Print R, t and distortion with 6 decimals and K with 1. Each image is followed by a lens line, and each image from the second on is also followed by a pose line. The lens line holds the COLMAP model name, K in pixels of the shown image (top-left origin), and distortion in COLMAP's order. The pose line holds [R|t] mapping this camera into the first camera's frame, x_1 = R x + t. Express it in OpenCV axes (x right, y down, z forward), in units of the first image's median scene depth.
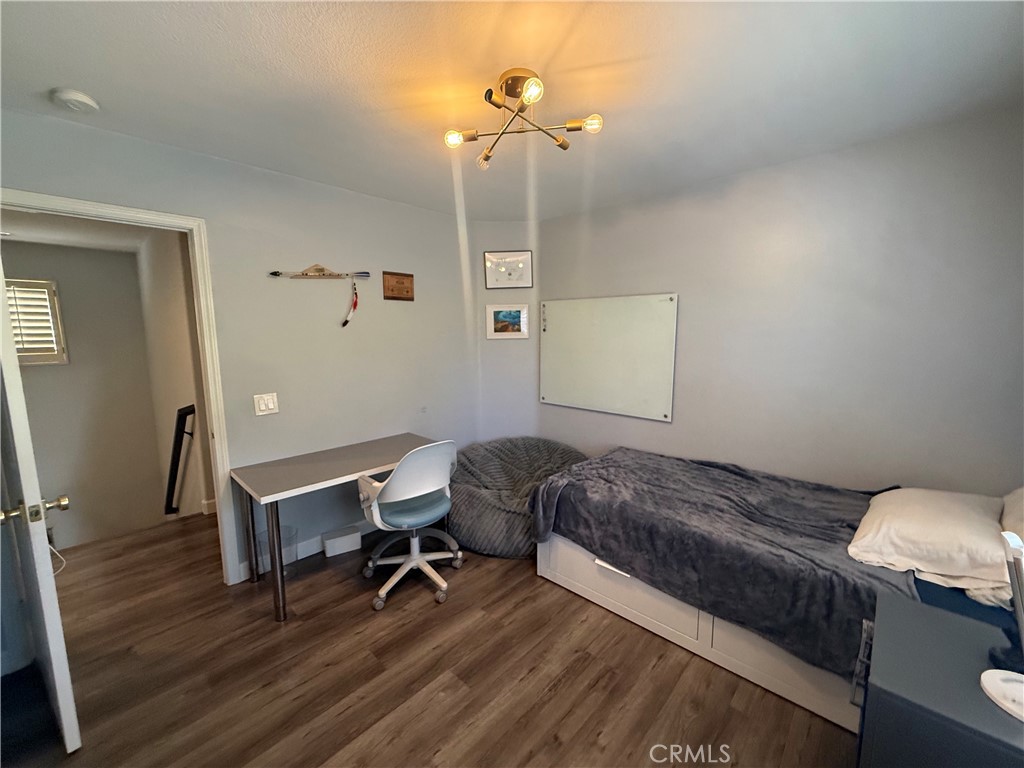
lens RADIAL K [[411.7, 0, 512.0], [0, 411.7, 384.0], [0, 0, 1]] dist [0.000301, -0.000063]
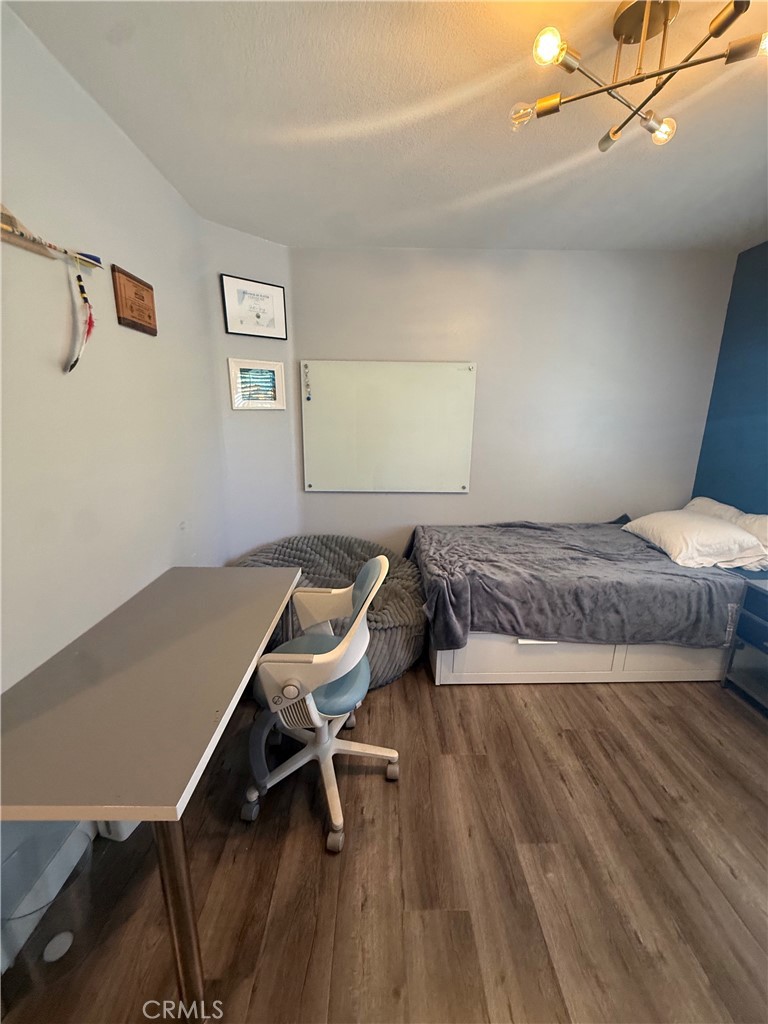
lens RADIAL K [[406.5, 0, 383.8], [0, 406.5, 510.4], [0, 0, 1]] dist [-0.000915, 0.000023]
pose [[0.719826, -0.154426, 0.676759, -0.605773], [0.079514, 0.986866, 0.140613, -0.030131], [-0.689585, -0.047405, 0.722651, 0.537364]]
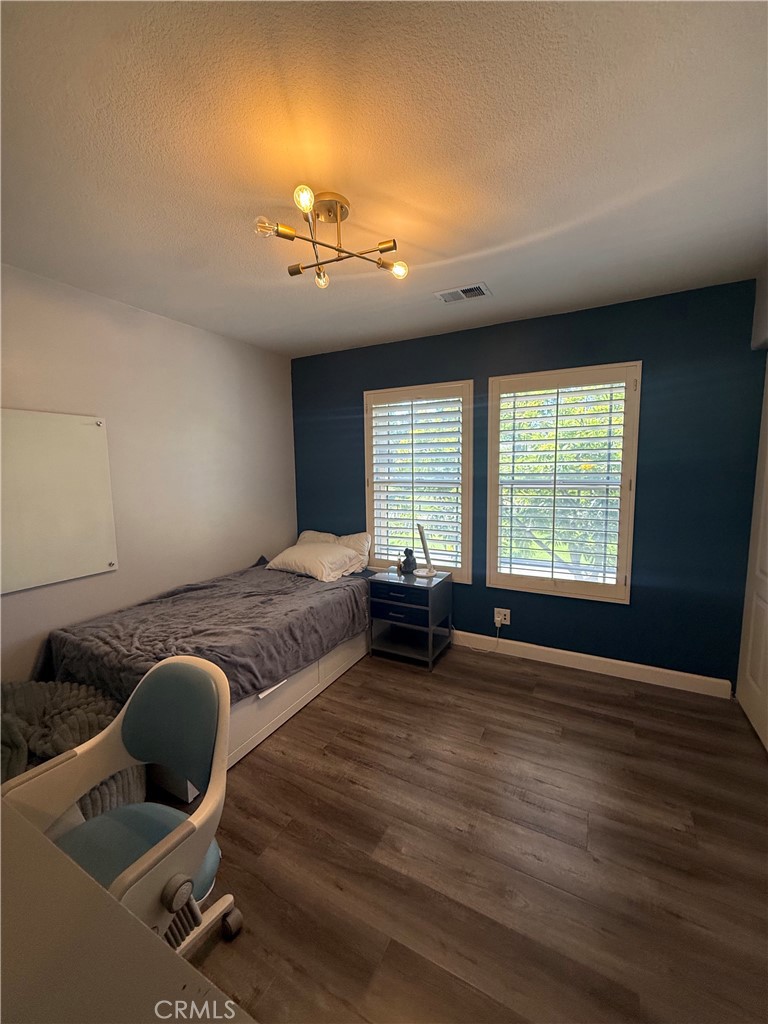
lens RADIAL K [[406.5, 0, 383.8], [0, 406.5, 510.4], [0, 0, 1]] dist [-0.000915, 0.000023]
pose [[-0.257438, -0.095202, 0.961594, -0.722668], [0.143564, 0.980322, 0.135492, -0.080203], [-0.955571, 0.172931, -0.238704, 0.859760]]
